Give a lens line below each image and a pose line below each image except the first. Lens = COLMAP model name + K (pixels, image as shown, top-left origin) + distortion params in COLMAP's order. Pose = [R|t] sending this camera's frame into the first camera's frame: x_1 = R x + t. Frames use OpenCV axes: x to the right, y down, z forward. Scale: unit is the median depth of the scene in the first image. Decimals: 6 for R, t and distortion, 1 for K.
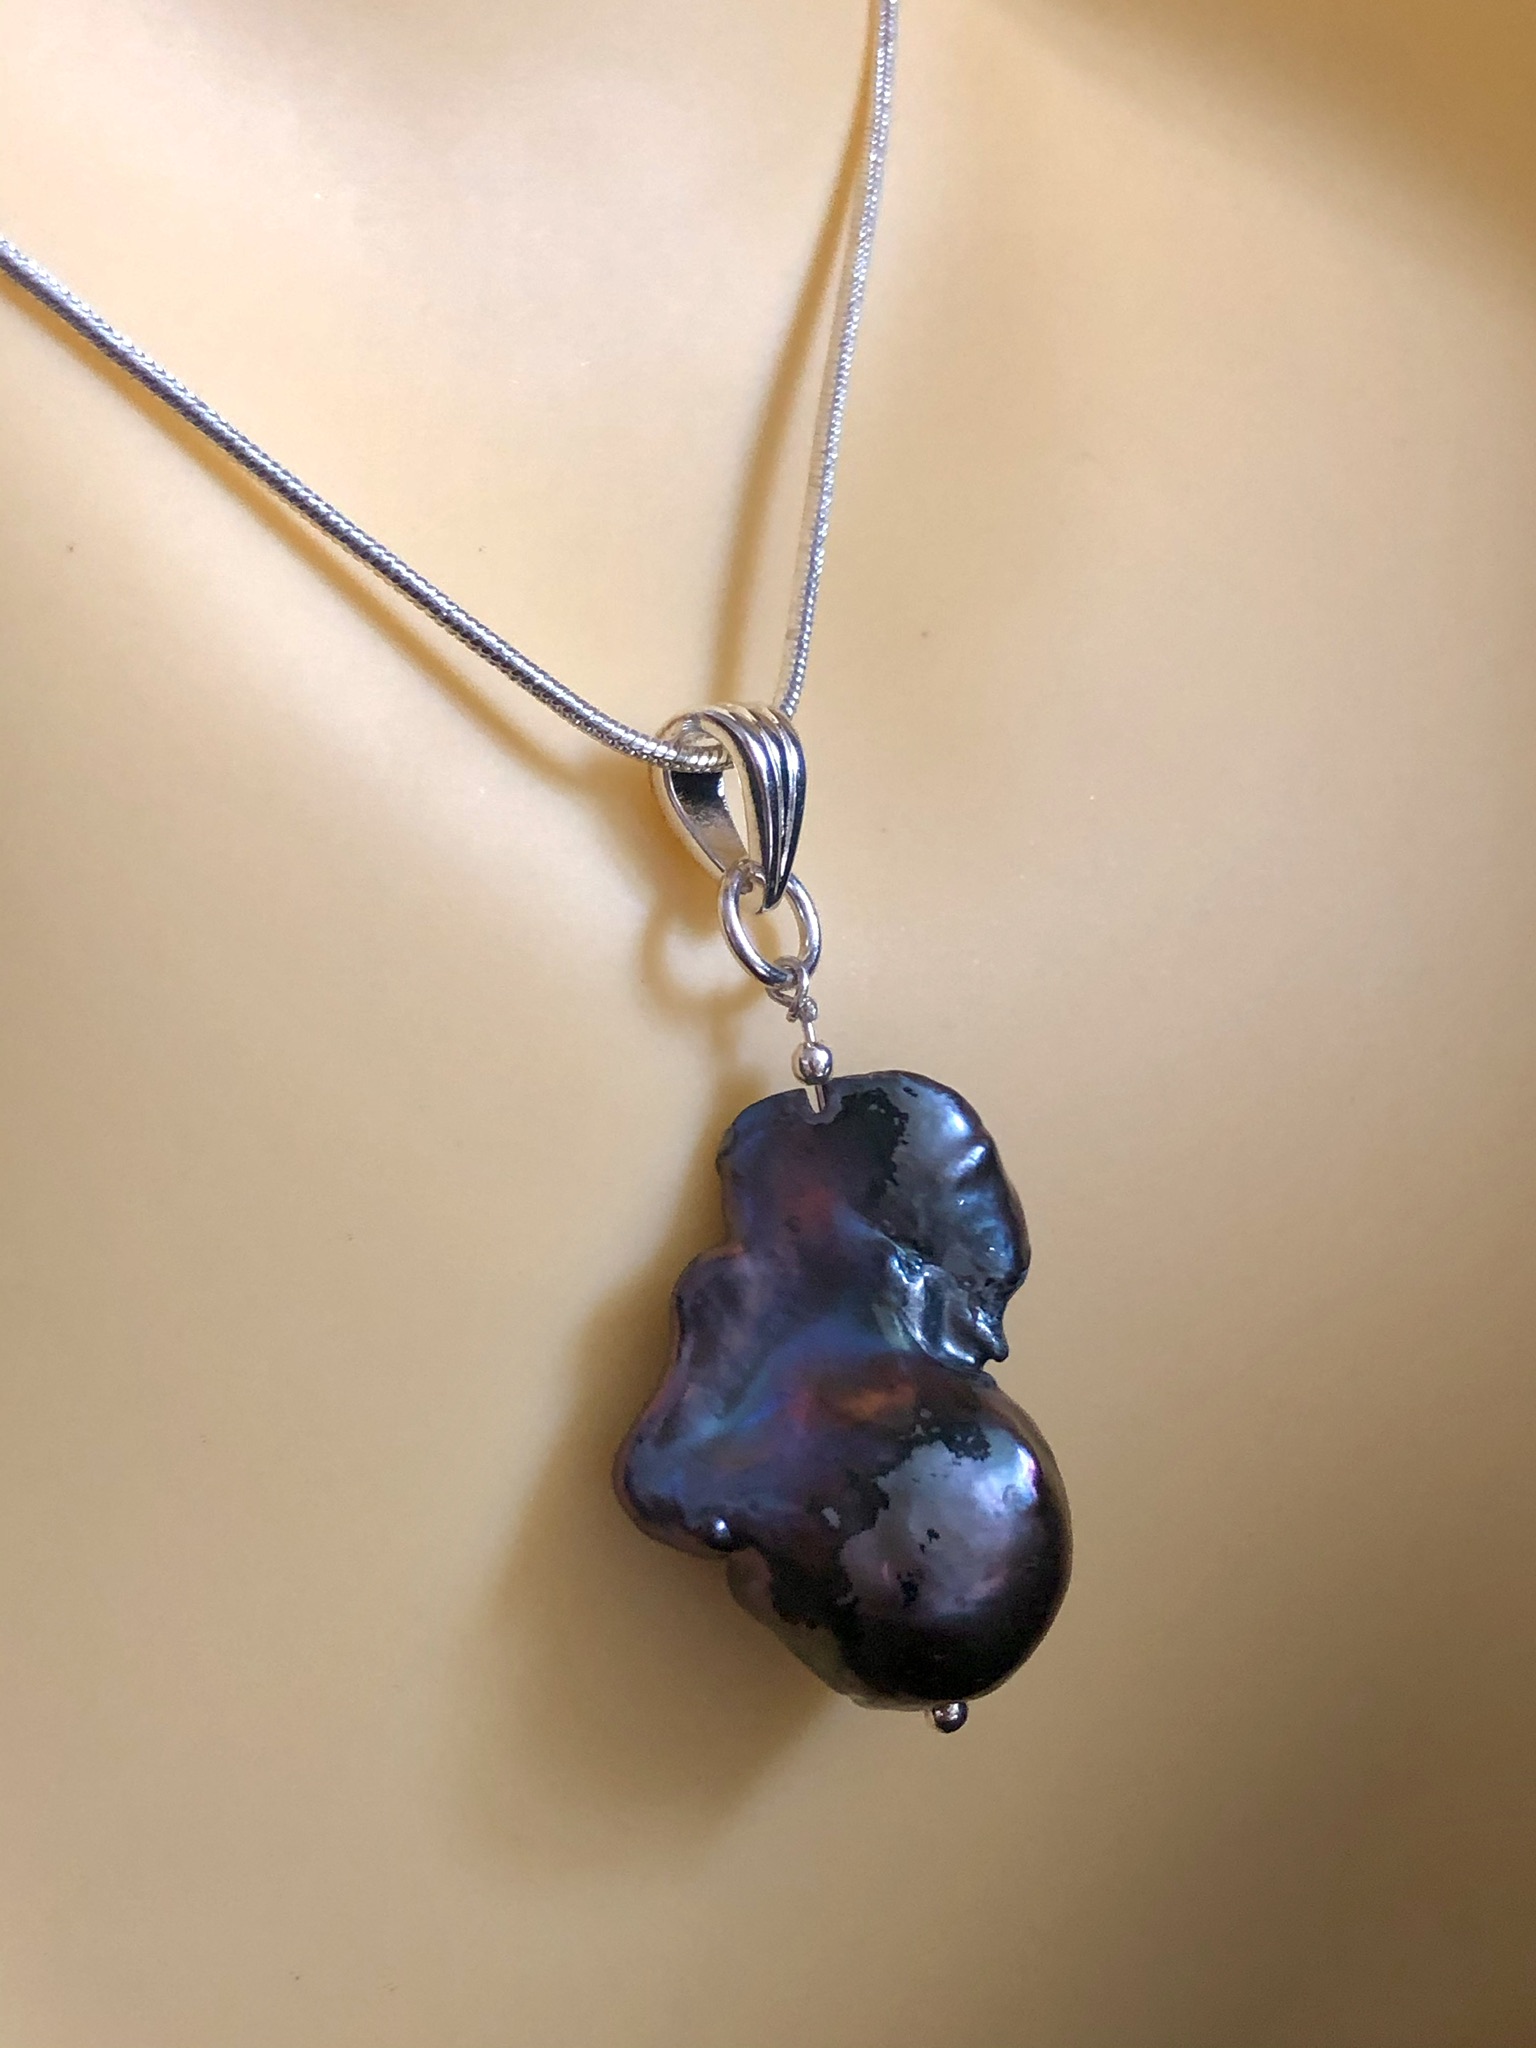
lens RADIAL K [[2871.0, 0, 768.6], [0, 2871.0, 1024.9], [0, 0, 1]] dist [-0.025067, 0.000000]
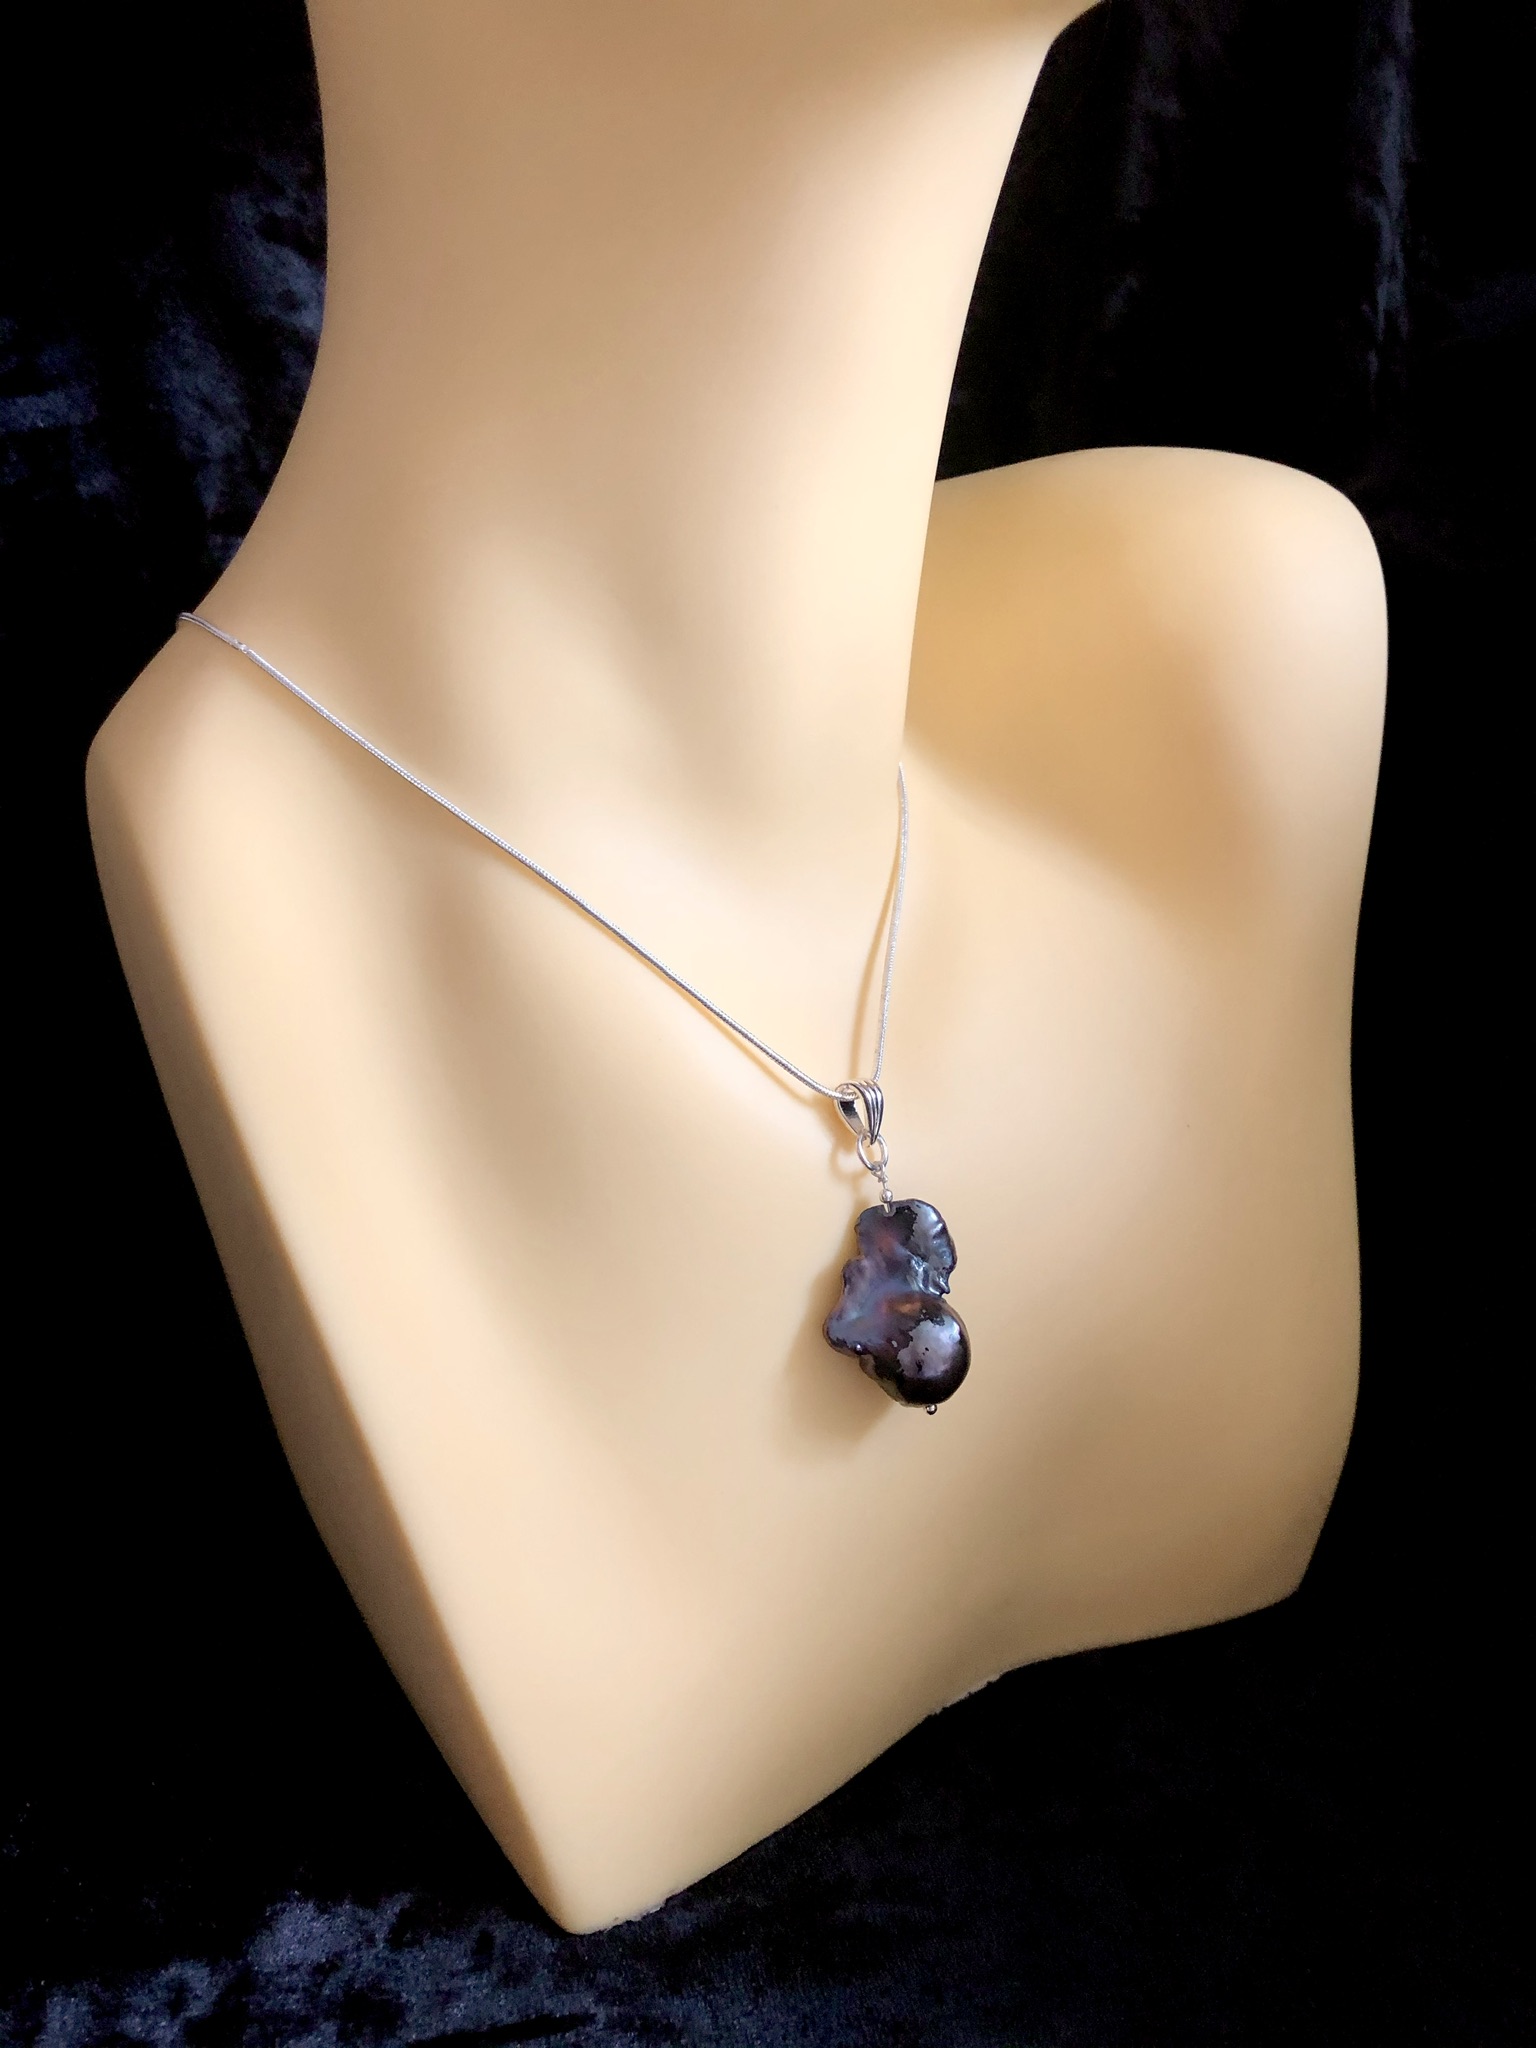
lens RADIAL K [[1446.4, 0, 766.2], [0, 1446.4, 1022.5], [0, 0, 1]] dist [-0.005970, -0.007681]
pose [[0.999292, -0.003841, -0.037425, -0.055538], [0.002463, 0.999320, -0.036791, -0.118332], [0.037540, 0.036672, 0.998622, -0.578680]]
